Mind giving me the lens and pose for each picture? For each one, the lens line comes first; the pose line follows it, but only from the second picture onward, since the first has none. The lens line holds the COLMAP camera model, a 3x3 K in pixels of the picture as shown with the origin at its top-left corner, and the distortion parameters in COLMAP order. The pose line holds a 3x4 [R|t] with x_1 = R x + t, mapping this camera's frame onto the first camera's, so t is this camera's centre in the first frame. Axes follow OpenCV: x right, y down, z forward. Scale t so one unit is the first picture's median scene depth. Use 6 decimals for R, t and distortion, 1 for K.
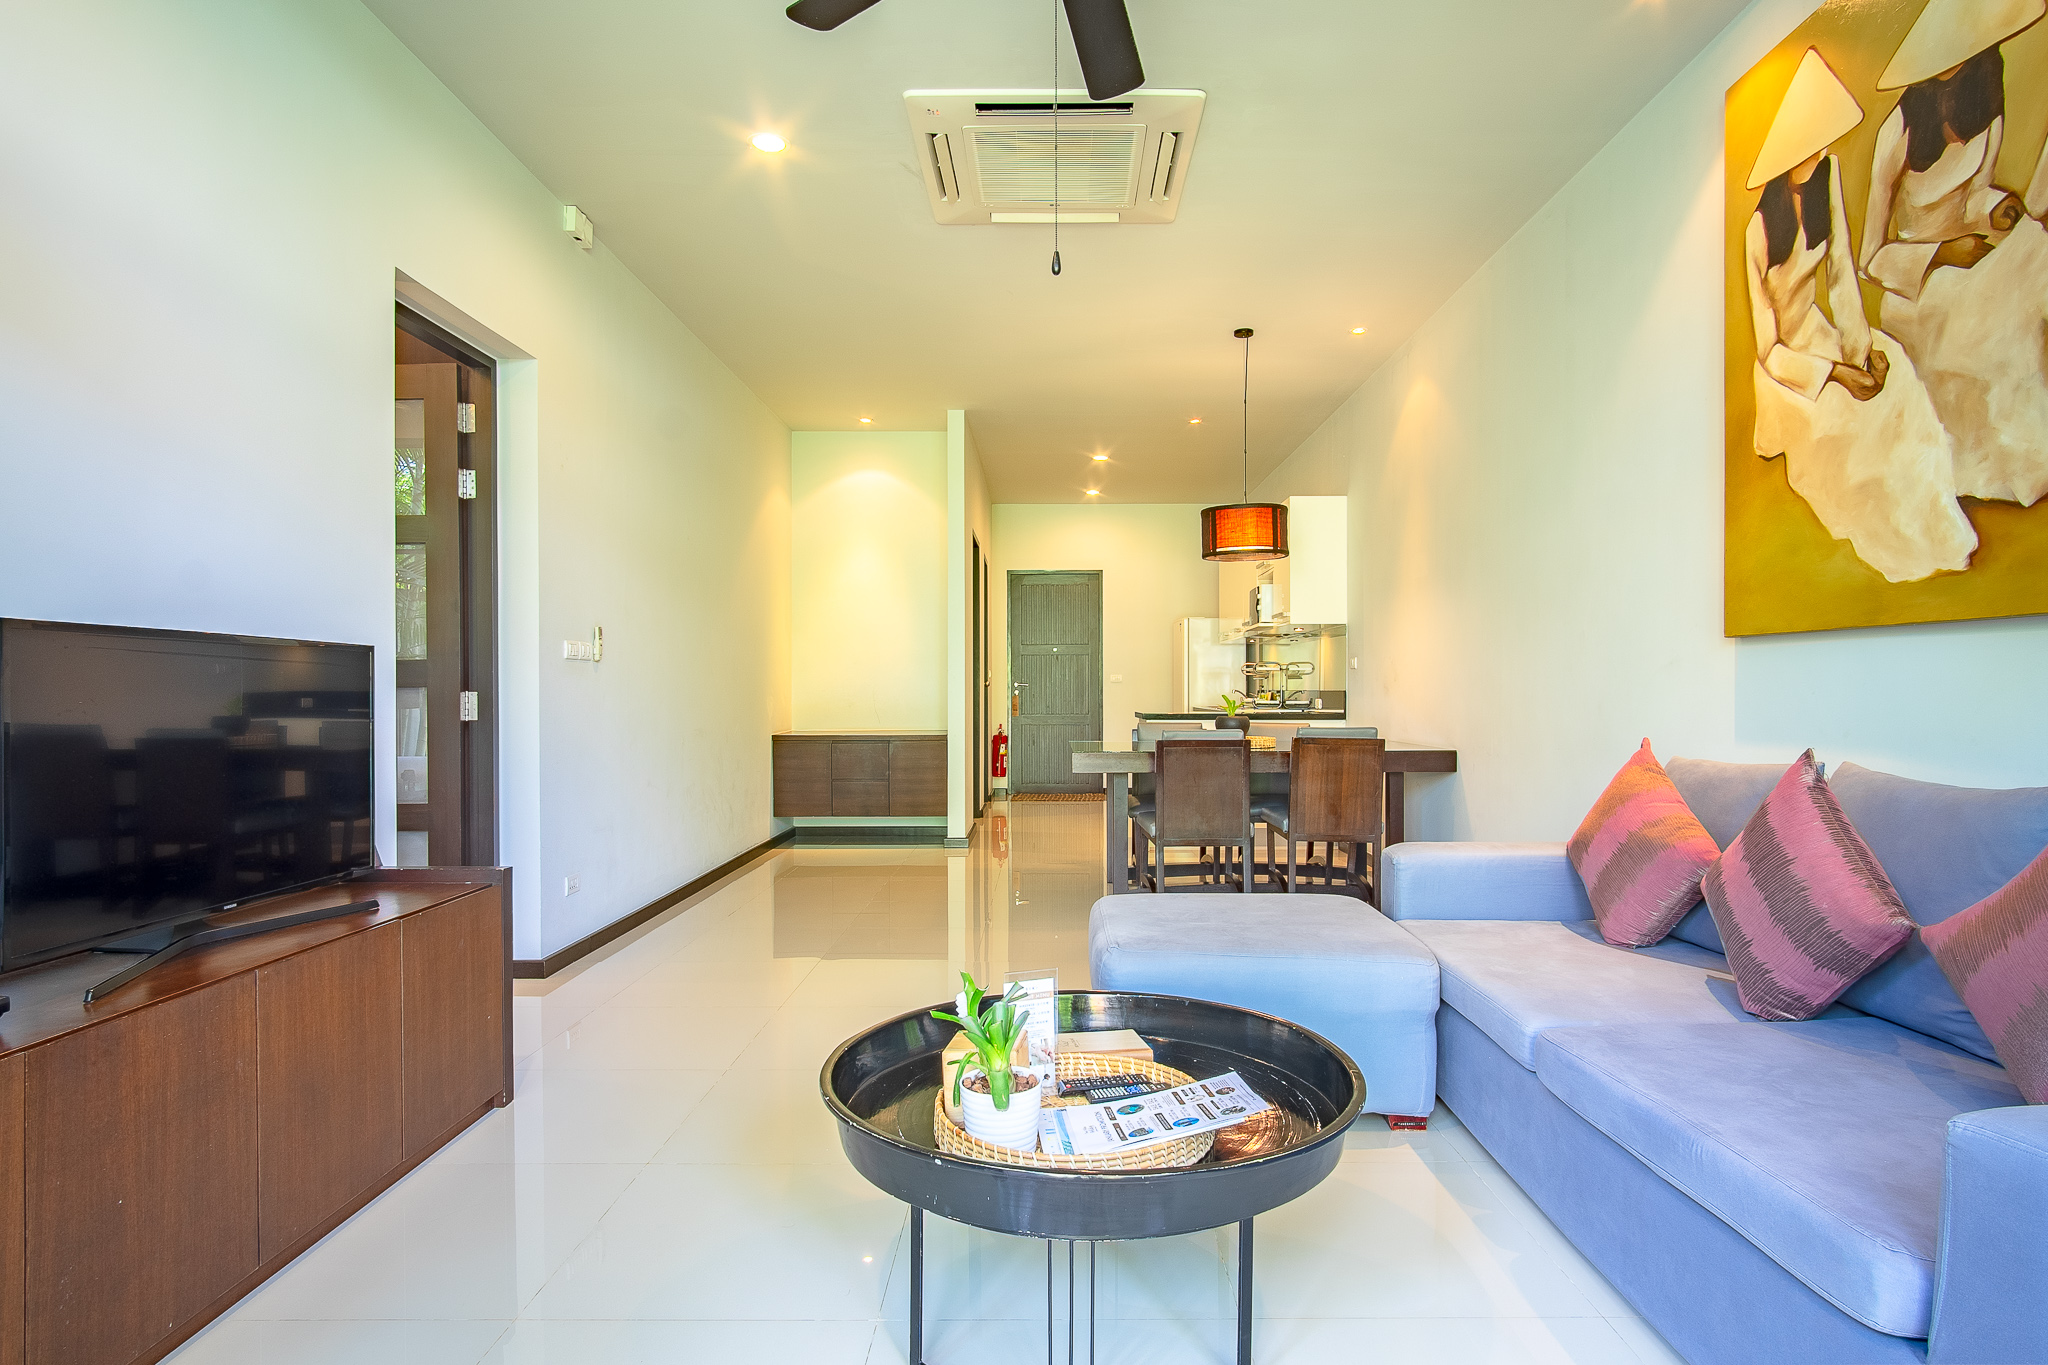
lens RADIAL K [[1090.9, 0, 1078.9], [0, 1090.9, 702.1], [0, 0, 1]] dist [-0.001118, 0.002650]
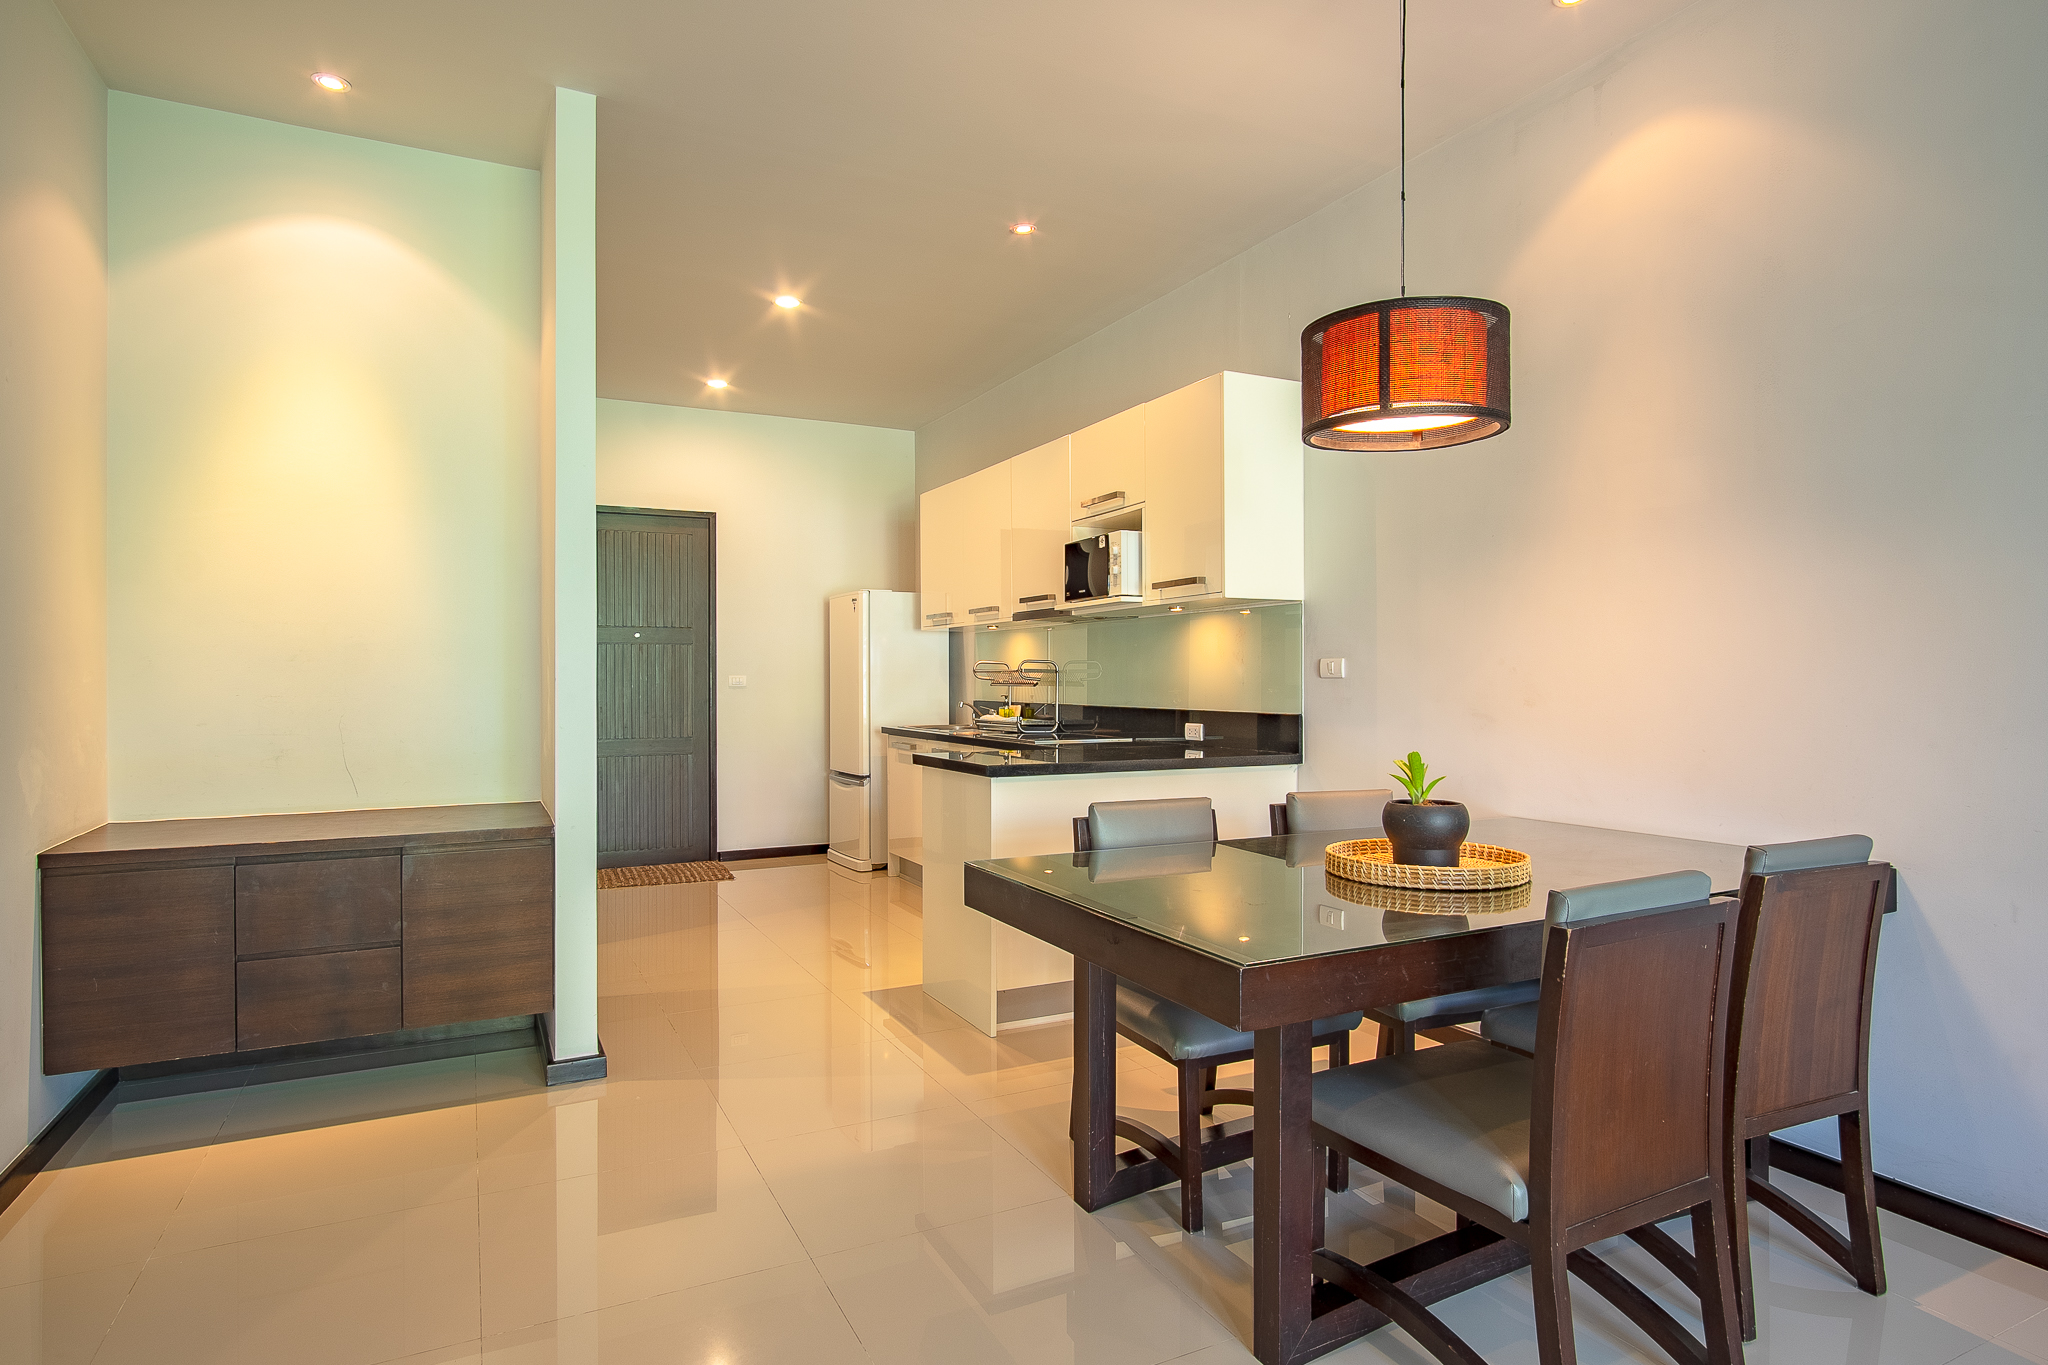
lens RADIAL K [[1079.7, 0, 1025.0], [0, 1079.7, 682.0], [0, 0, 1]] dist [-0.008604, -0.001081]
pose [[0.901166, 0.000931, 0.433473, -0.385762], [0.002986, 0.999961, -0.008355, -0.063676], [-0.433463, 0.008823, 0.901128, 1.481587]]
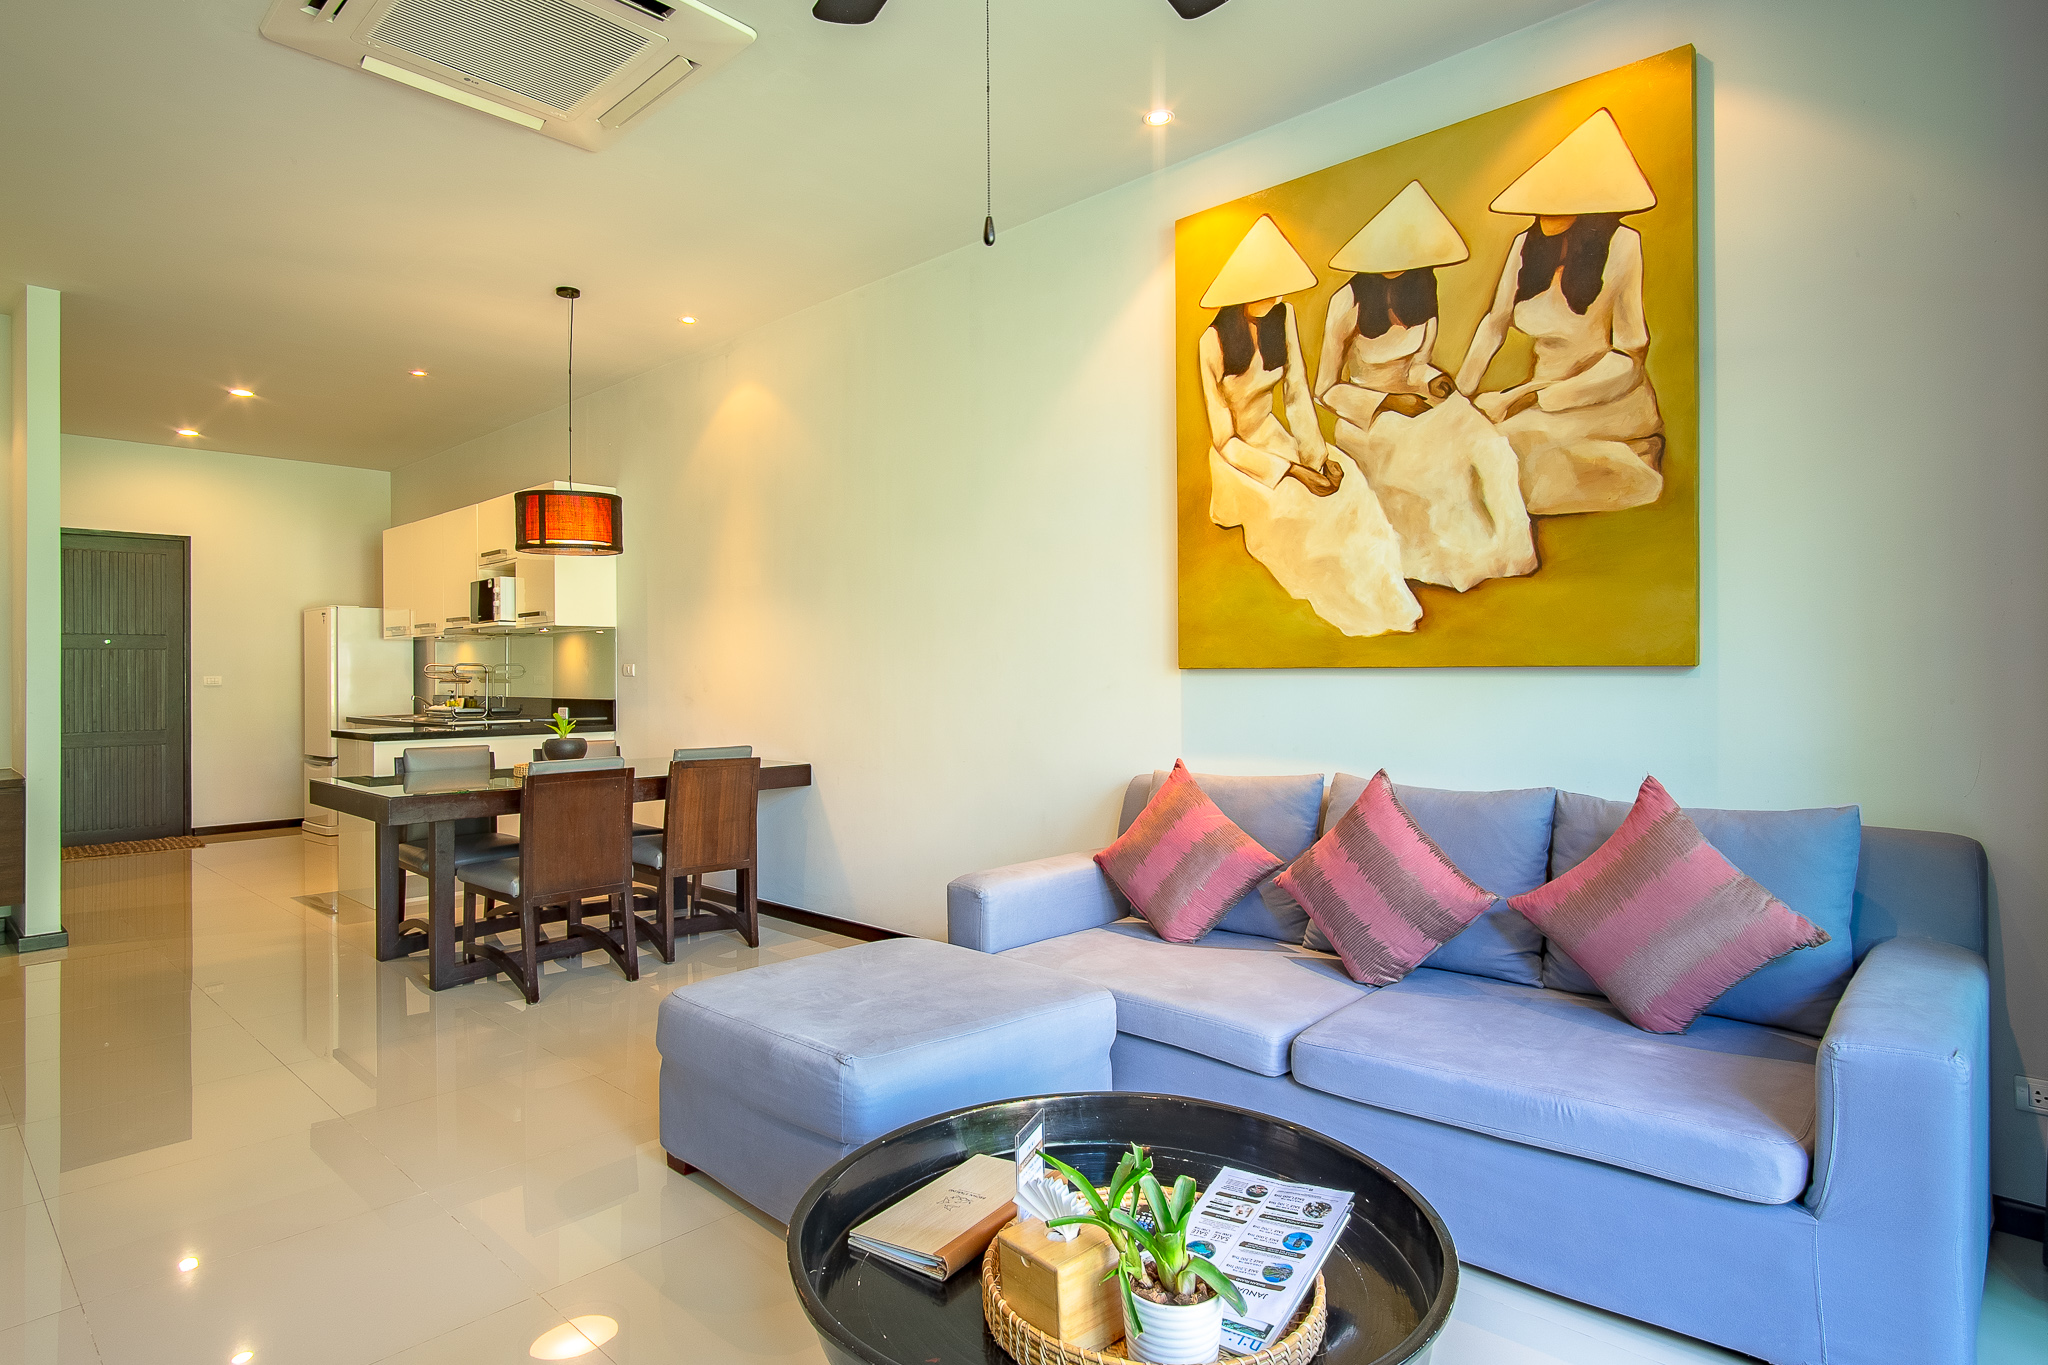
lens RADIAL K [[1080.0, 0, 1018.1], [0, 1080.0, 667.9], [0, 0, 1]] dist [-0.011326, 0.001859]
pose [[0.700336, 0.002369, 0.713809, -0.454337], [0.012264, 0.999807, -0.015351, -0.051968], [-0.713708, 0.019505, 0.700172, 0.342368]]
